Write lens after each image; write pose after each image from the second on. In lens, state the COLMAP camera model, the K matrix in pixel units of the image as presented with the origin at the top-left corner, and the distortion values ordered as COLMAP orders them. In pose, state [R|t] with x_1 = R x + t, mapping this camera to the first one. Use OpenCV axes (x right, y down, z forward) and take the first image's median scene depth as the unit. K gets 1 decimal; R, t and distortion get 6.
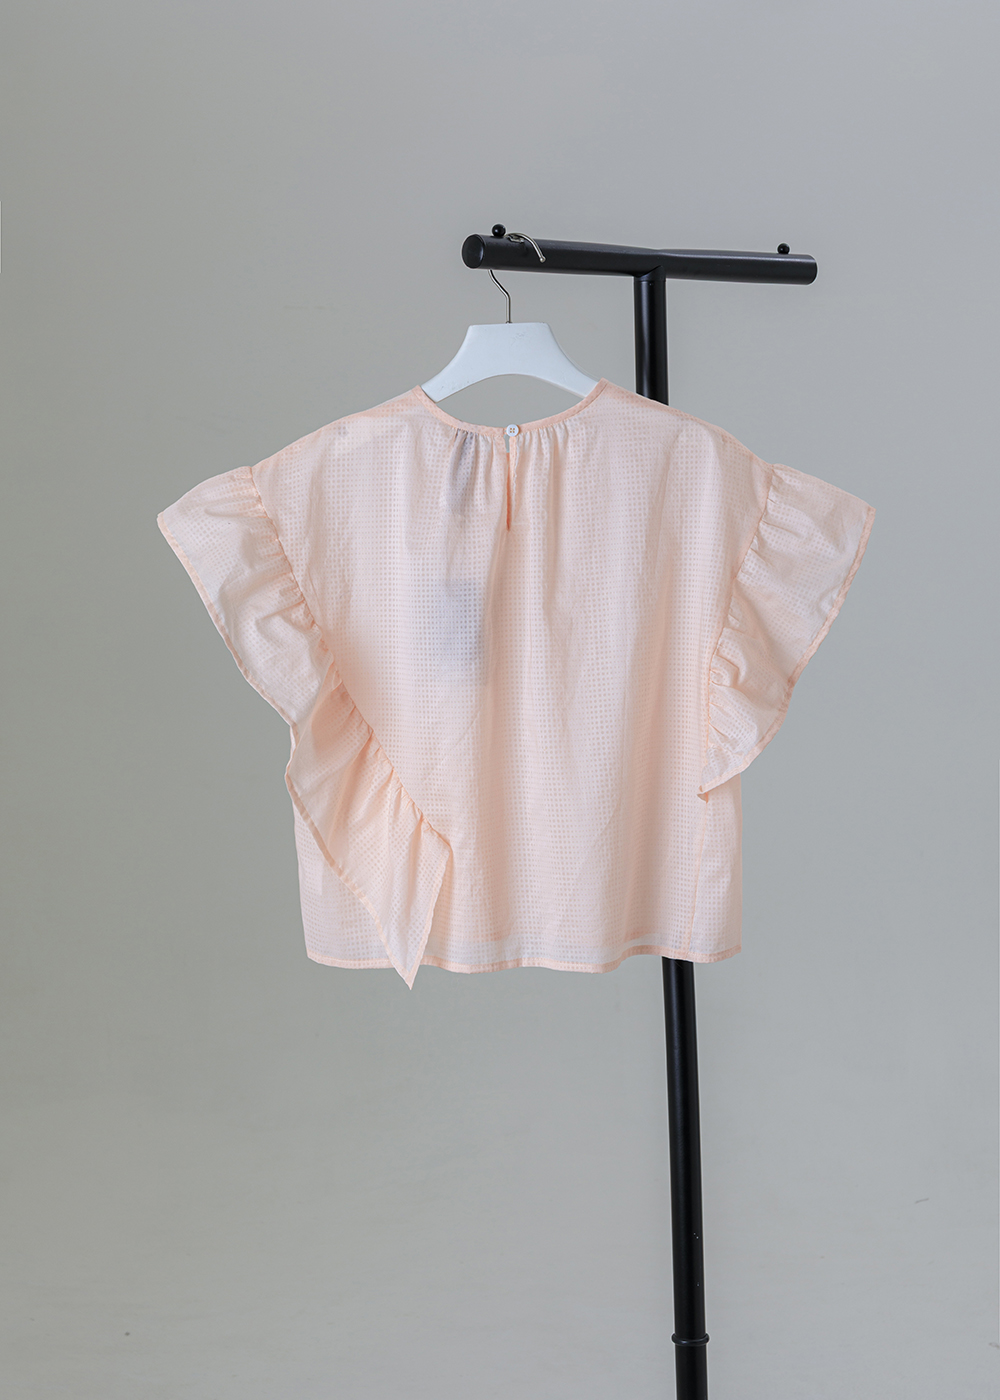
lens RADIAL K [[2452.3, 0, 500.0], [0, 2452.3, 808.2], [0, 0, 1]] dist [-0.001453, 0.255718]
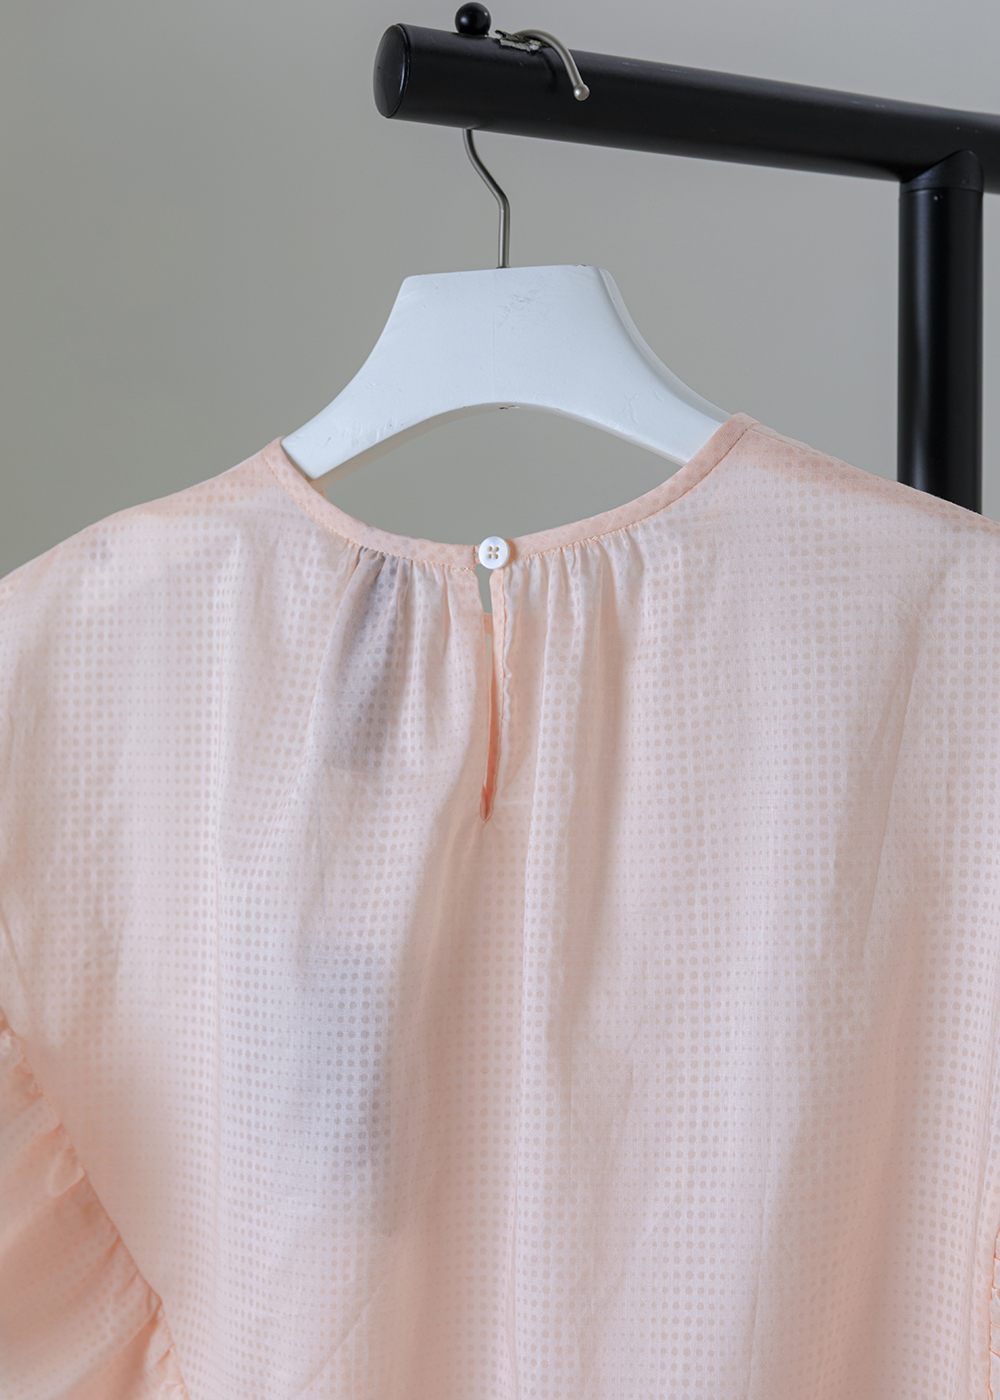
lens RADIAL K [[2452.3, 0, 500.0], [0, 2452.3, 808.2], [0, 0, 1]] dist [-0.001453, 0.255718]
pose [[0.963113, 0.041020, -0.265954, 0.106102], [-0.063780, 0.994949, -0.077514, -0.086222], [0.261431, 0.091617, 0.960864, 0.643092]]
